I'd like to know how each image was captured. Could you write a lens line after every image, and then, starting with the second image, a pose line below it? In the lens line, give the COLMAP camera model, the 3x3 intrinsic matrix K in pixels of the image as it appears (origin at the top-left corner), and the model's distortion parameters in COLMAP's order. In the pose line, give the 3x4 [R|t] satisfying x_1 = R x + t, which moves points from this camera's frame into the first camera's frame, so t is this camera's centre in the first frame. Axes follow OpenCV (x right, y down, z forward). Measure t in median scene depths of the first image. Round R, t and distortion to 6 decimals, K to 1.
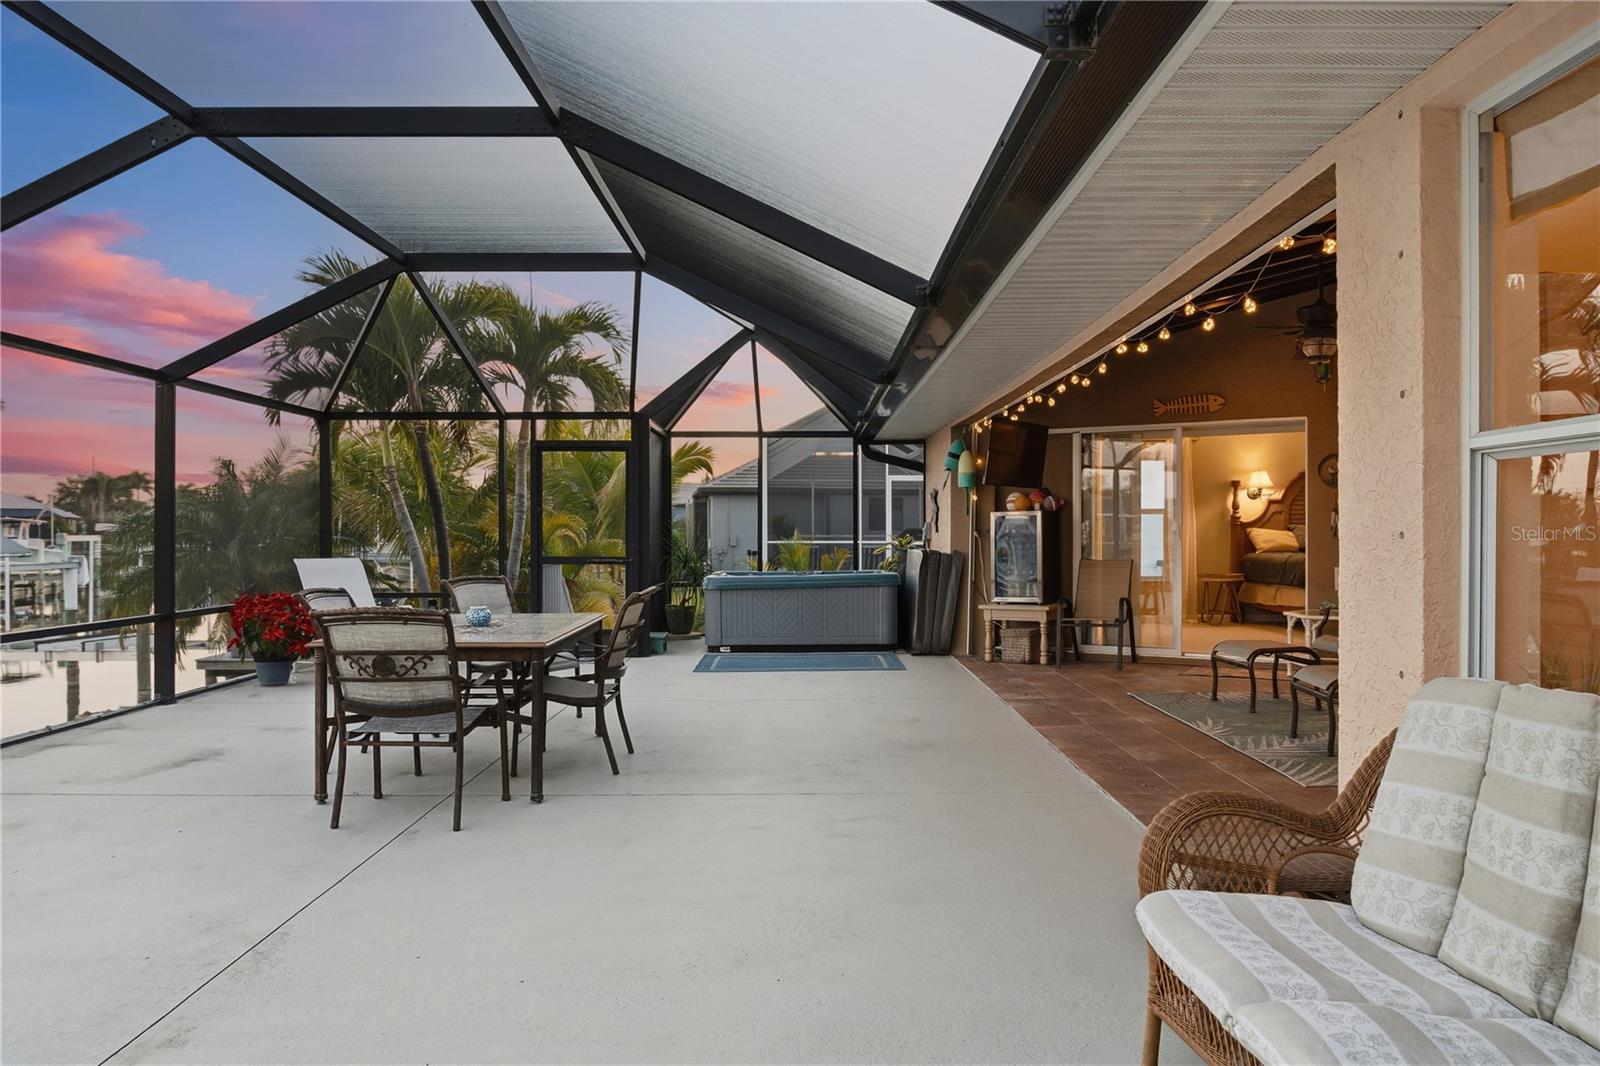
lens RADIAL K [[1090.2, 0, 802.7], [0, 1090.2, 533.4], [0, 0, 1]] dist [-0.031559, -0.001004]
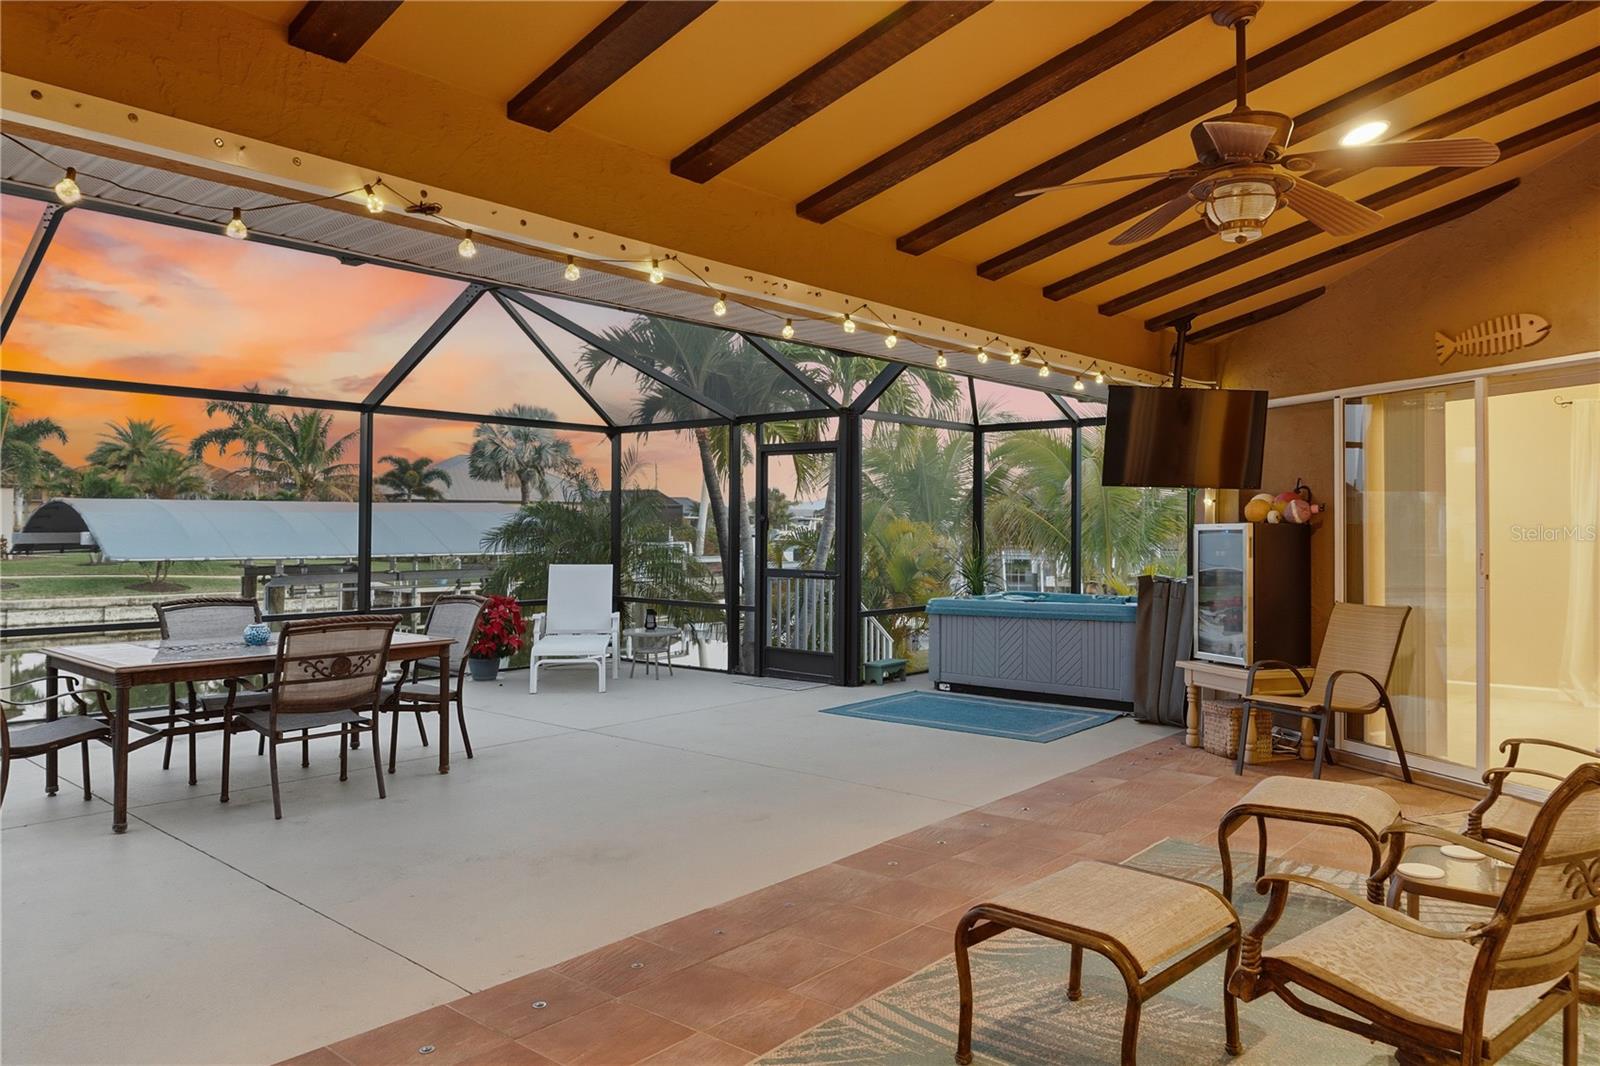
lens RADIAL K [[1090.2, 0, 750.0], [0, 1090.2, 507.7], [0, 0, 1]] dist [-0.031559, -0.001004]
pose [[0.741255, -0.003884, -0.671213, 0.428036], [-0.008243, 0.999855, -0.014889, -0.018282], [0.671173, 0.016569, 0.741115, 0.327141]]
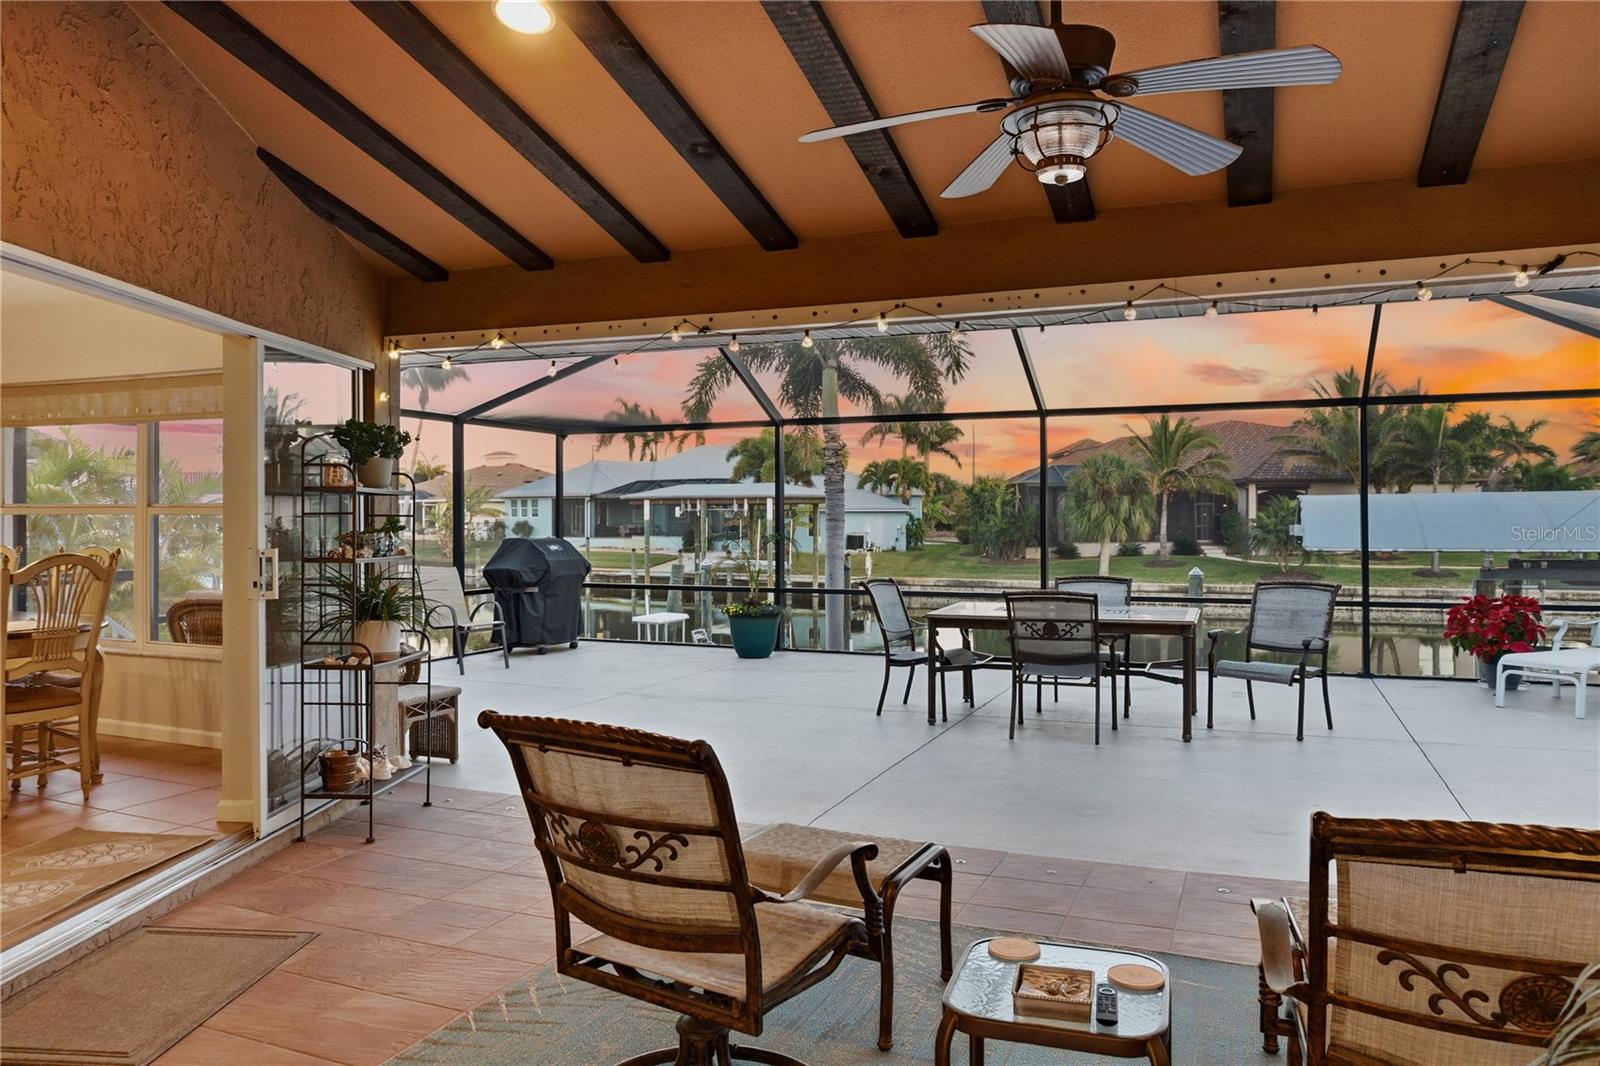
lens RADIAL K [[1090.2, 0, 840.0], [0, 1090.2, 531.5], [0, 0, 1]] dist [-0.031559, -0.001004]
pose [[-0.375773, 0.016615, -0.926563, 0.663679], [0.003281, 0.999857, 0.016598, -0.020413], [0.926706, 0.003197, -0.375774, 0.871786]]
